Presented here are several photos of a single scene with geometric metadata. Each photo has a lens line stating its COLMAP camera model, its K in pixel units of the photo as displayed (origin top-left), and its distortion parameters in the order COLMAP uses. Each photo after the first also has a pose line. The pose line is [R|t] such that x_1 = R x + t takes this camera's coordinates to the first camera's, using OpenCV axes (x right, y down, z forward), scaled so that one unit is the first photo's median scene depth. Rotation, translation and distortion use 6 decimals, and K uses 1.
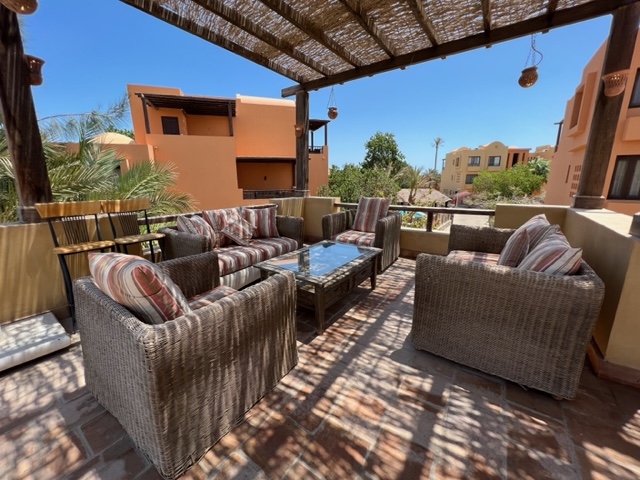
lens RADIAL K [[256.7, 0, 317.8], [0, 256.7, 240.6], [0, 0, 1]] dist [-0.002994, 0.000718]
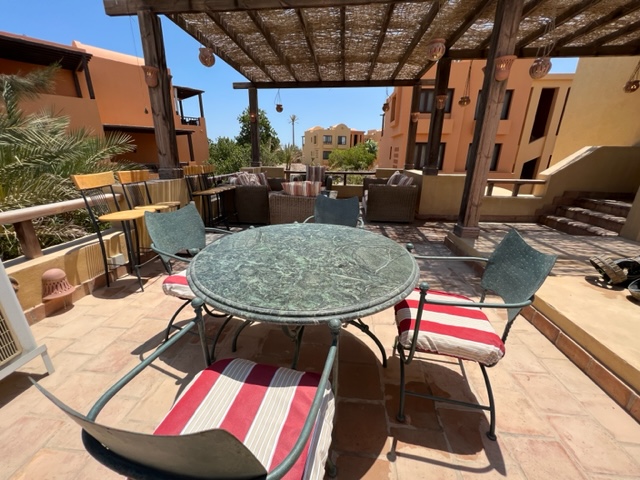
lens RADIAL K [[256.7, 0, 318.5], [0, 256.7, 238.0], [0, 0, 1]] dist [-0.002994, 0.000718]
pose [[0.872301, -0.133759, 0.470319, -0.088481], [0.094505, 0.989840, 0.106233, 0.017351], [-0.479750, -0.048219, 0.876079, -0.071217]]
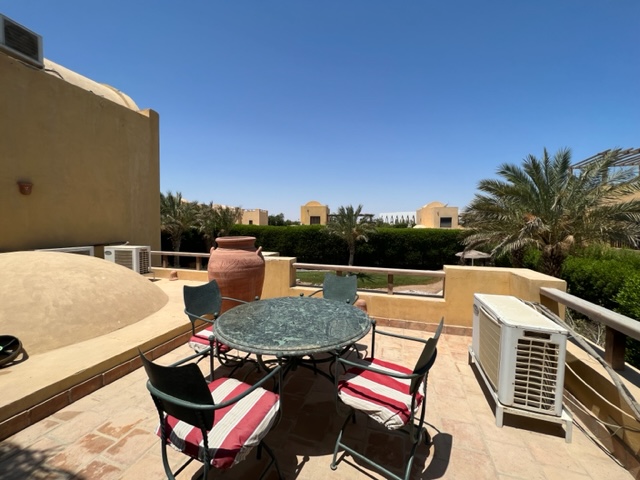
lens RADIAL K [[256.7, 0, 318.9], [0, 256.7, 236.3], [0, 0, 1]] dist [-0.002994, 0.000718]
pose [[-0.955421, 0.008181, -0.295133, -0.053130], [-0.069790, 0.965030, 0.252678, -0.014682], [0.286879, 0.262011, -0.921439, 0.035225]]
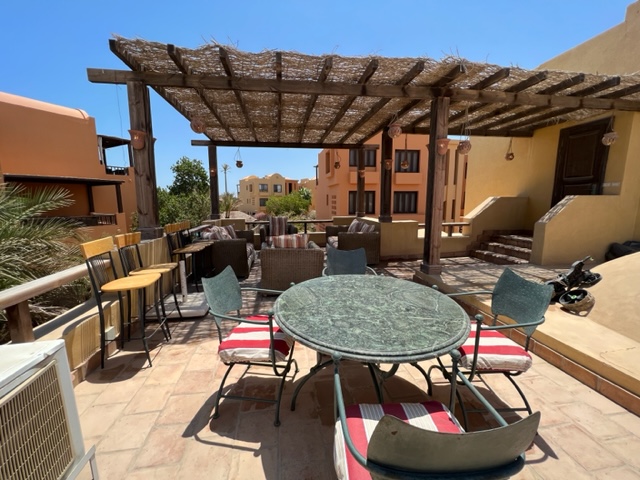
lens RADIAL K [[256.7, 0, 318.6], [0, 256.7, 238.5], [0, 0, 1]] dist [-0.002994, 0.000718]
pose [[0.724724, -0.095894, 0.682334, -0.113850], [0.159132, 0.986791, -0.030336, 0.011029], [-0.670412, 0.130566, 0.730411, -0.063862]]
